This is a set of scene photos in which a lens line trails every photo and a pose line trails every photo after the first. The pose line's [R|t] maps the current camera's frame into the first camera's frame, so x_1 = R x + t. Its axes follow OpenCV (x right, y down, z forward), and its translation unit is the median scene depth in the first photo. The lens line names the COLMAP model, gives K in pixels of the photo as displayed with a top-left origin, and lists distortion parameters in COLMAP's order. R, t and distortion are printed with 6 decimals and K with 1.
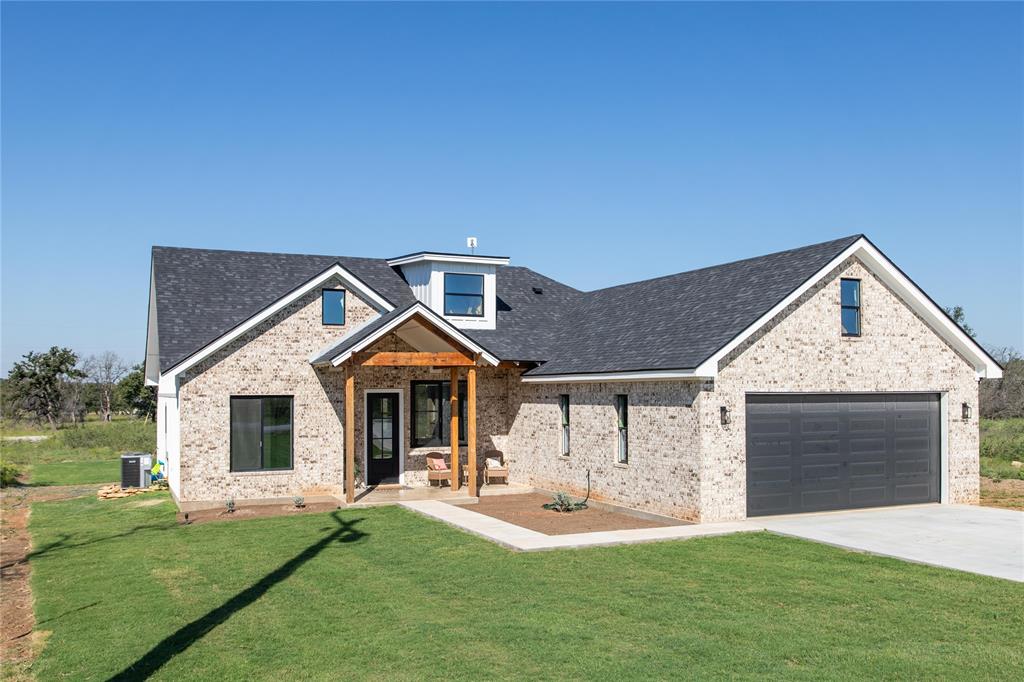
lens RADIAL K [[924.9, 0, 503.4], [0, 924.9, 374.3], [0, 0, 1]] dist [-0.003032, -0.020149]
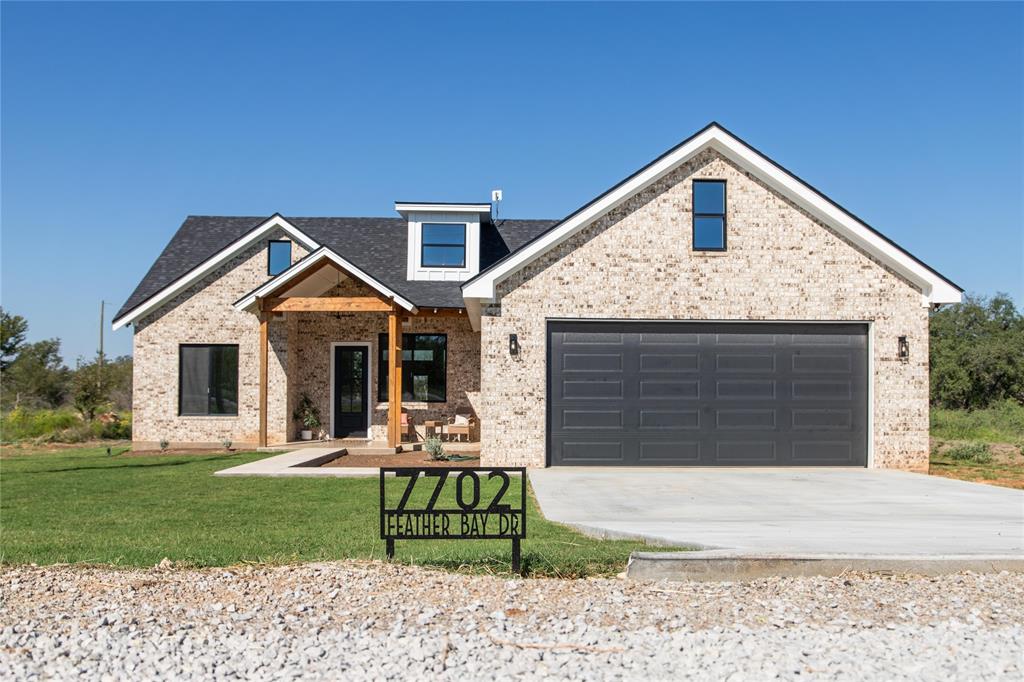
lens RADIAL K [[924.9, 0, 510.8], [0, 924.9, 371.5], [0, 0, 1]] dist [-0.003032, -0.020149]
pose [[0.924035, -0.000776, -0.382308, 0.492828], [-0.002848, 0.999956, -0.008912, 0.067659], [0.382298, 0.009324, 0.923992, 0.177522]]
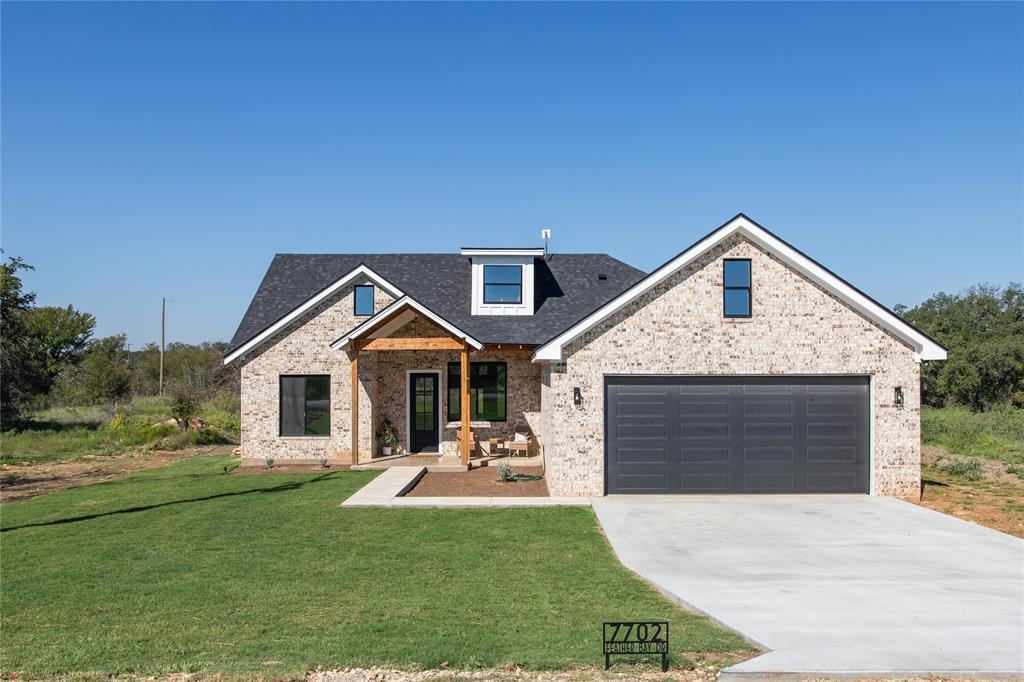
lens RADIAL K [[903.7, 0, 507.8], [0, 903.7, 354.1], [0, 0, 1]] dist [-0.008327, -0.010807]
pose [[0.911316, -0.004266, -0.411685, 0.515612], [0.004551, 0.999990, -0.000288, -0.002844], [0.411682, -0.001611, 0.911326, 0.023146]]
